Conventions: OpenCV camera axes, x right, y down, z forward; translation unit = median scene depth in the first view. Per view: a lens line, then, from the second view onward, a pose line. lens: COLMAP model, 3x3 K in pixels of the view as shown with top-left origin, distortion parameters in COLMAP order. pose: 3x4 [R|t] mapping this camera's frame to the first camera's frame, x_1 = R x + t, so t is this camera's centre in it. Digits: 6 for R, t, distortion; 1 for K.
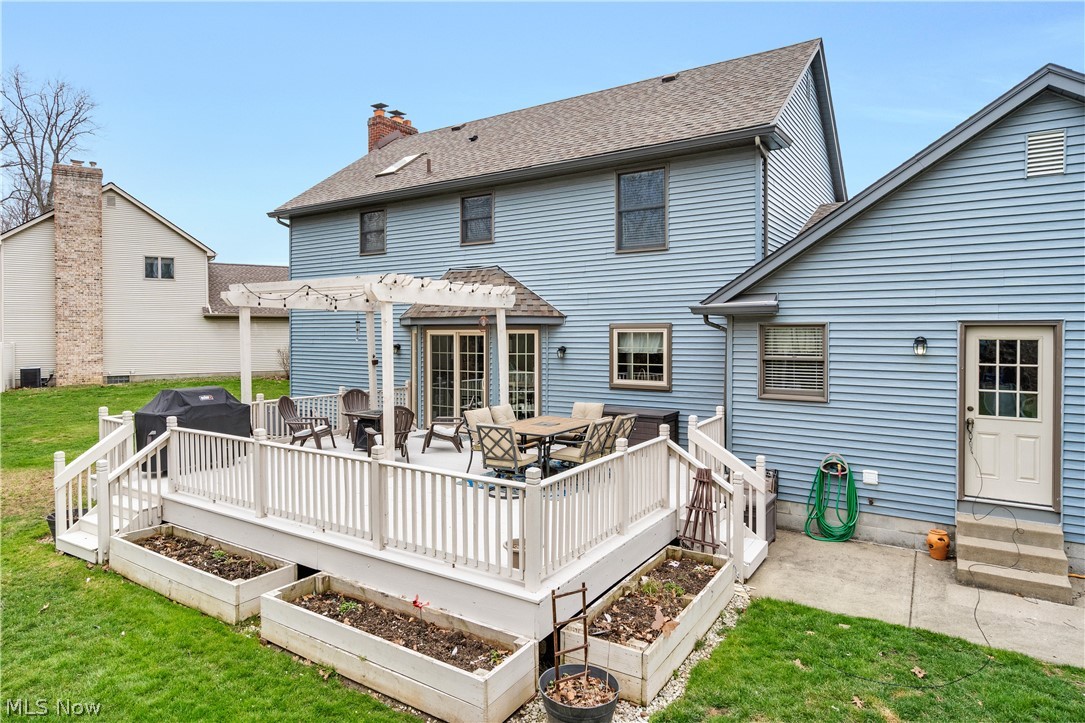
lens RADIAL K [[639.4, 0, 512.2], [0, 639.4, 342.9], [0, 0, 1]] dist [0.003055, 0.000396]
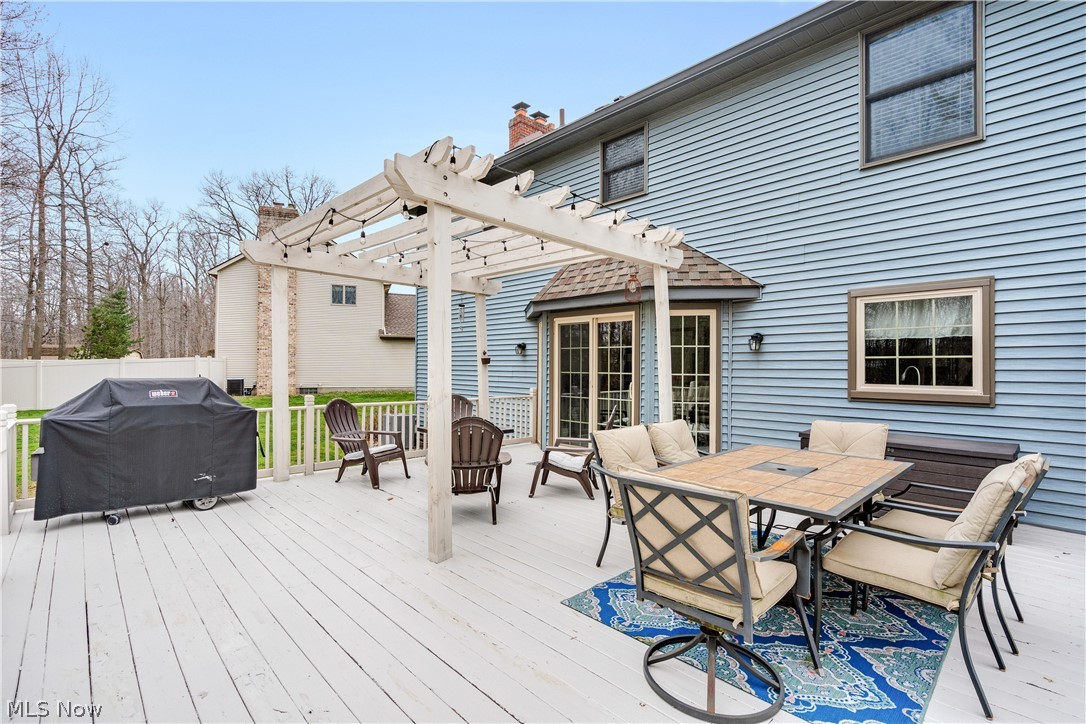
lens RADIAL K [[498.3, 0, 543.5], [0, 498.3, 362.2], [0, 0, 1]] dist [-0.001956, 0.000316]
pose [[0.977571, 0.004941, -0.210547, -0.024947], [-0.009943, 0.999693, -0.022707, 0.047485], [0.210370, 0.024291, 0.977320, 0.464829]]
